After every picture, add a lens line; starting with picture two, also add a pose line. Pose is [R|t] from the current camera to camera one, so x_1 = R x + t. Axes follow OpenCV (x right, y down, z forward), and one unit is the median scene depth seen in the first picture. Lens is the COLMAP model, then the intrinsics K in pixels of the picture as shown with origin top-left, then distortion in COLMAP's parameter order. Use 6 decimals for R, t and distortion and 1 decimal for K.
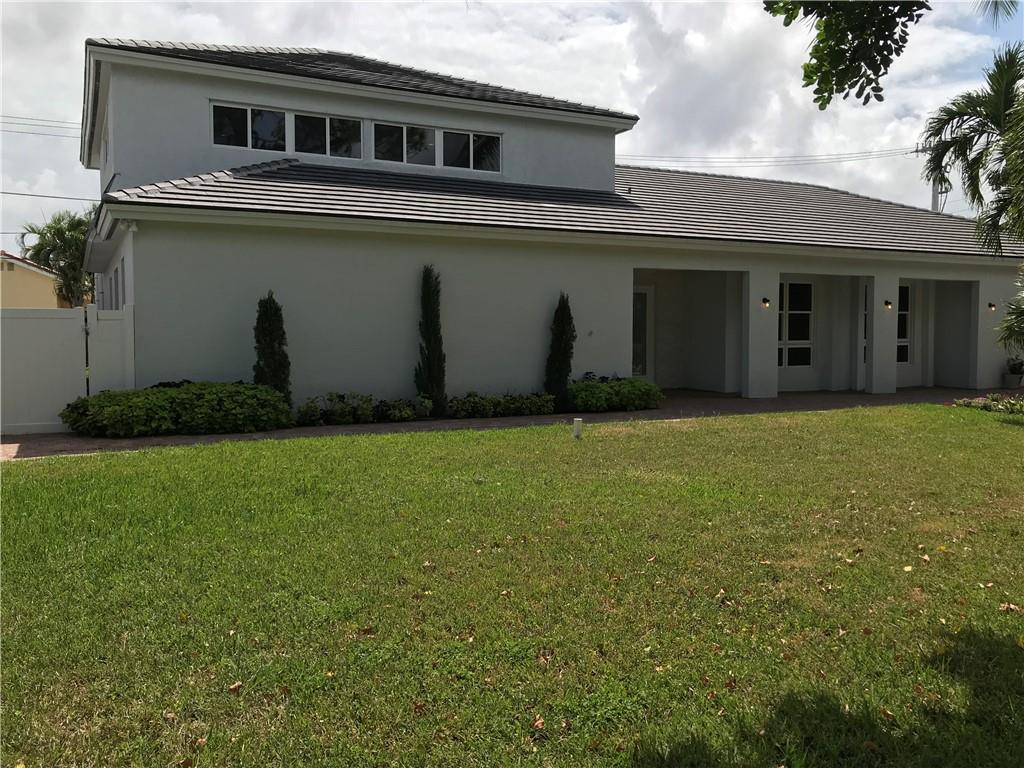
lens RADIAL K [[845.8, 0, 509.2], [0, 845.8, 382.2], [0, 0, 1]] dist [0.016641, 0.004297]
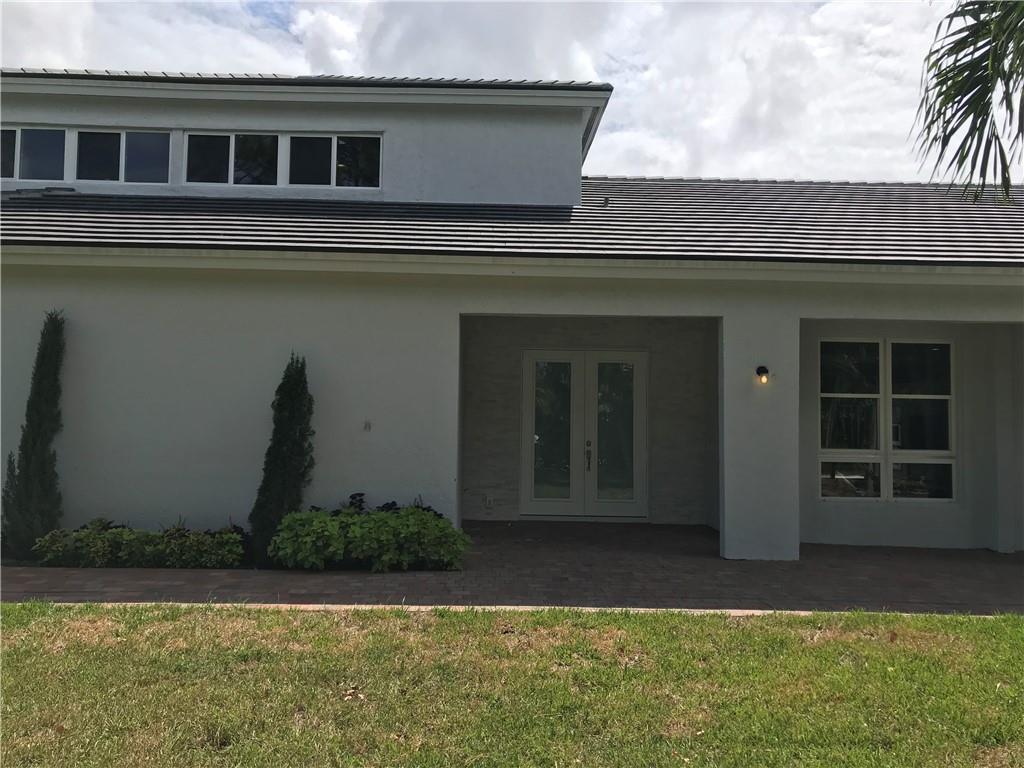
lens RADIAL K [[845.8, 0, 509.2], [0, 845.8, 382.2], [0, 0, 1]] dist [0.016641, 0.004297]
pose [[0.898687, -0.003811, -0.438574, 0.395185], [-0.044219, 0.994080, -0.099248, -0.031541], [0.436355, 0.108586, 0.893198, 0.473928]]
